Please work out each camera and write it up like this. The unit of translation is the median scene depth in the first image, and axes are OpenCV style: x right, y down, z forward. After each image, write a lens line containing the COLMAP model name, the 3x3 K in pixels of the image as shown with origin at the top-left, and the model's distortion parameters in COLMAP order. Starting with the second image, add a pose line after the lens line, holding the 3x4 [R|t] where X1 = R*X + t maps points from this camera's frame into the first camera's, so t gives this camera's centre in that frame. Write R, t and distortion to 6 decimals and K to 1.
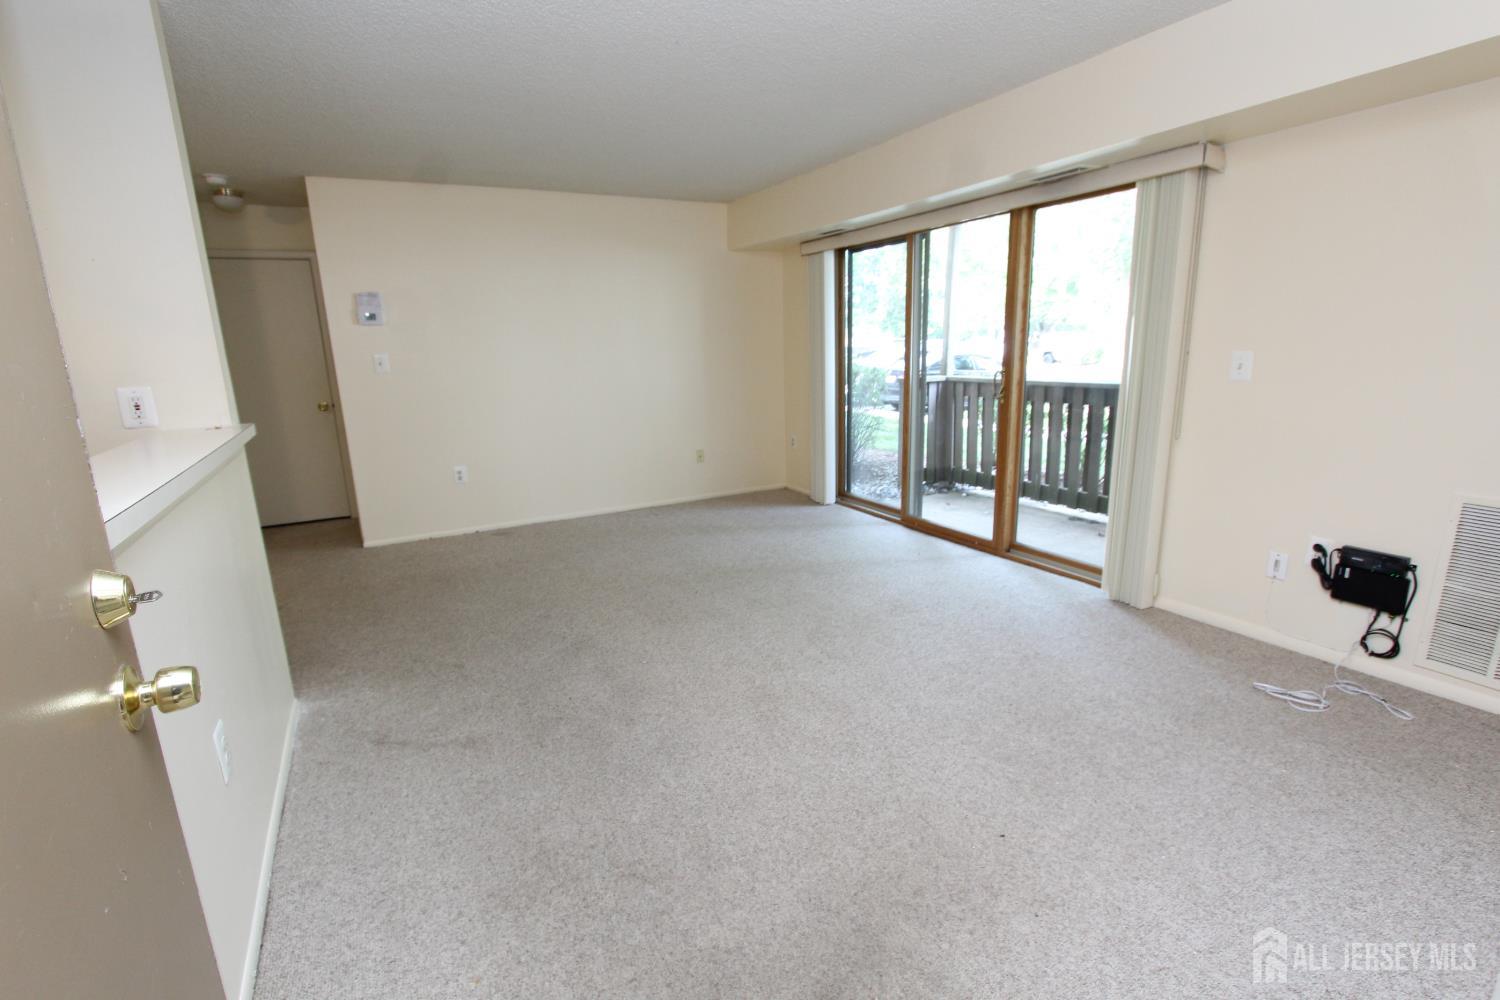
lens RADIAL K [[693.5, 0, 744.1], [0, 693.5, 508.0], [0, 0, 1]] dist [-0.022740, 0.004380]
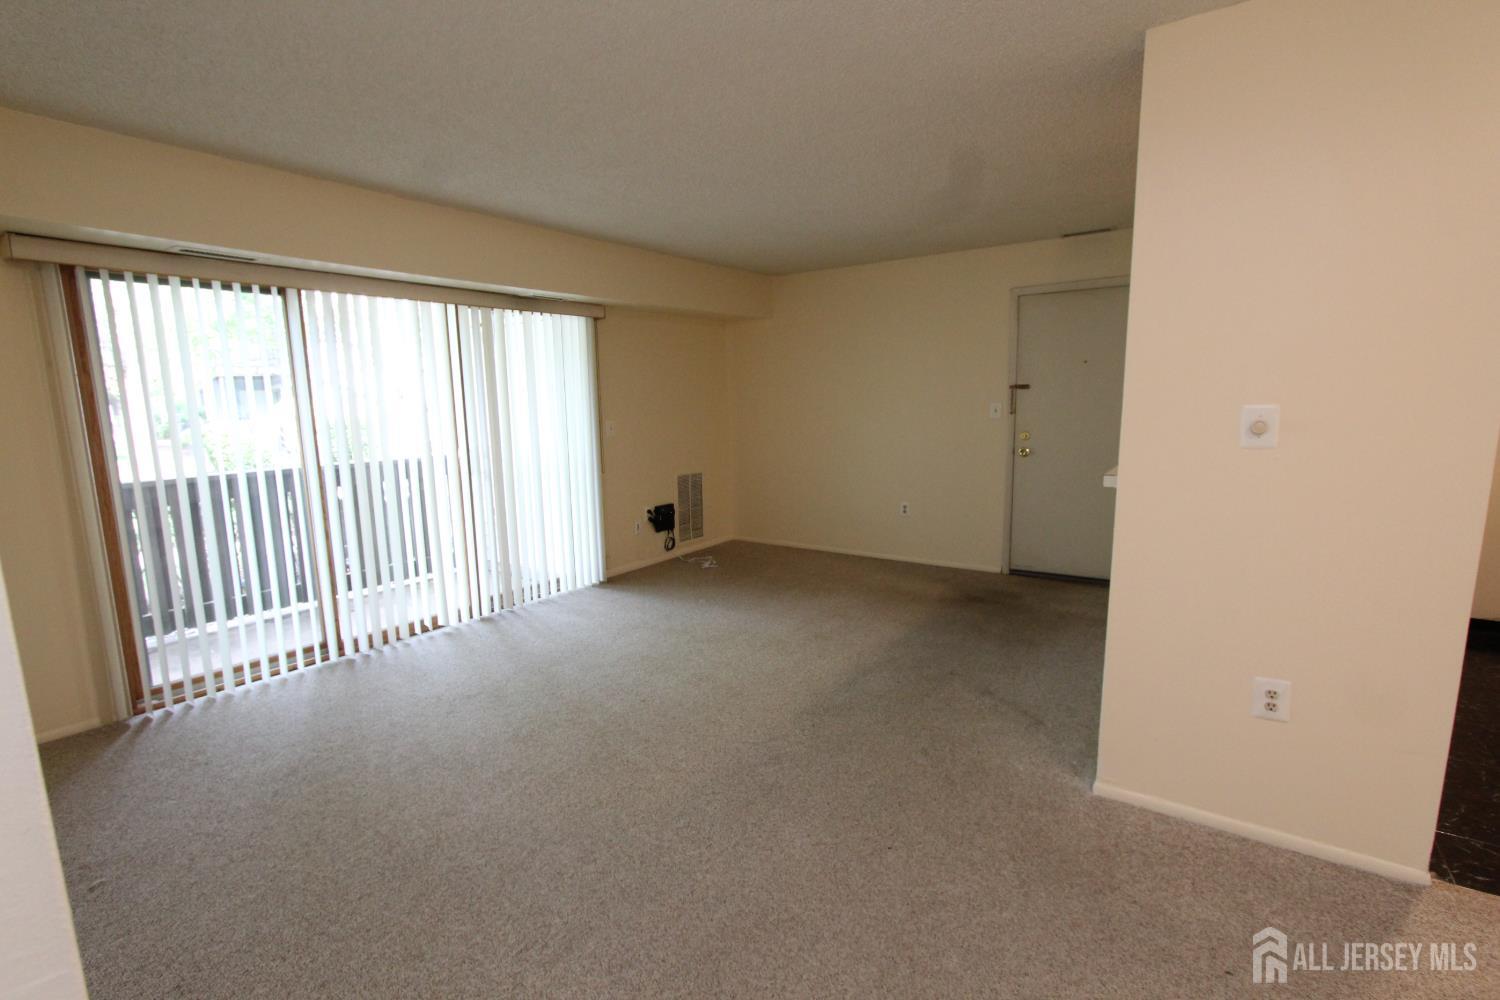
lens RADIAL K [[693.5, 0, 748.0], [0, 693.5, 504.3], [0, 0, 1]] dist [-0.022740, 0.004380]
pose [[-0.444178, -0.101714, 0.890146, -1.213003], [0.233465, 0.946070, 0.224602, -0.380183], [-0.864986, 0.307581, -0.396477, 1.630799]]
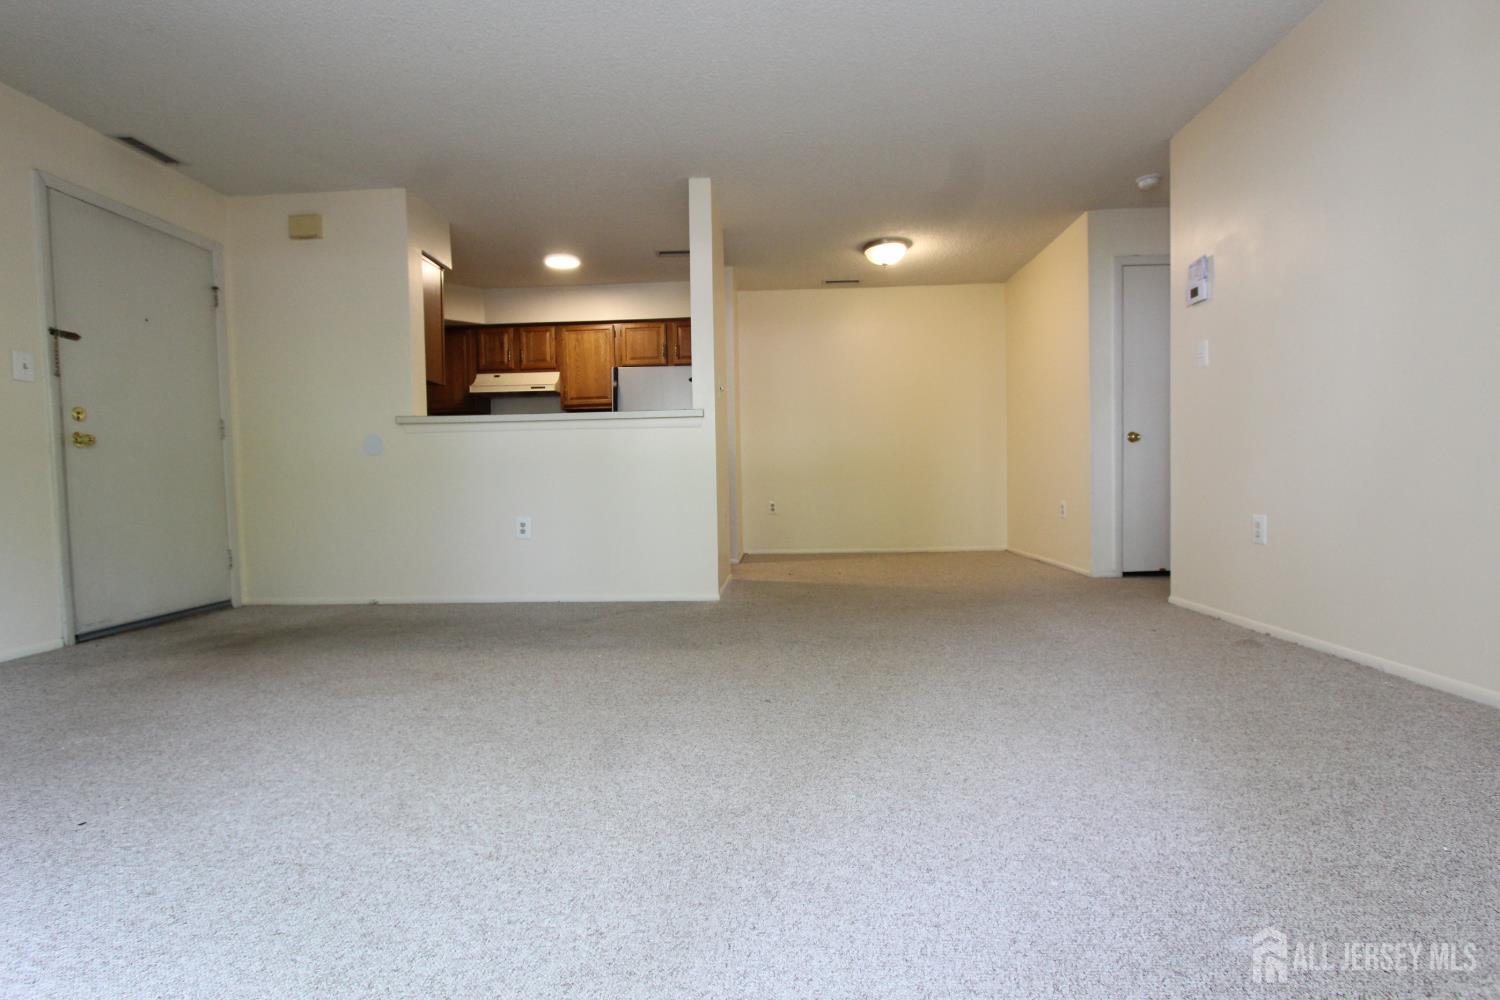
lens RADIAL K [[712.4, 0, 734.5], [0, 712.4, 511.8], [0, 0, 1]] dist [-0.002849, -0.000087]
pose [[-0.525592, 0.071159, -0.847755, 0.656631], [-0.159850, 0.970487, 0.180565, -0.189004], [0.835584, 0.230418, -0.498705, 1.757737]]
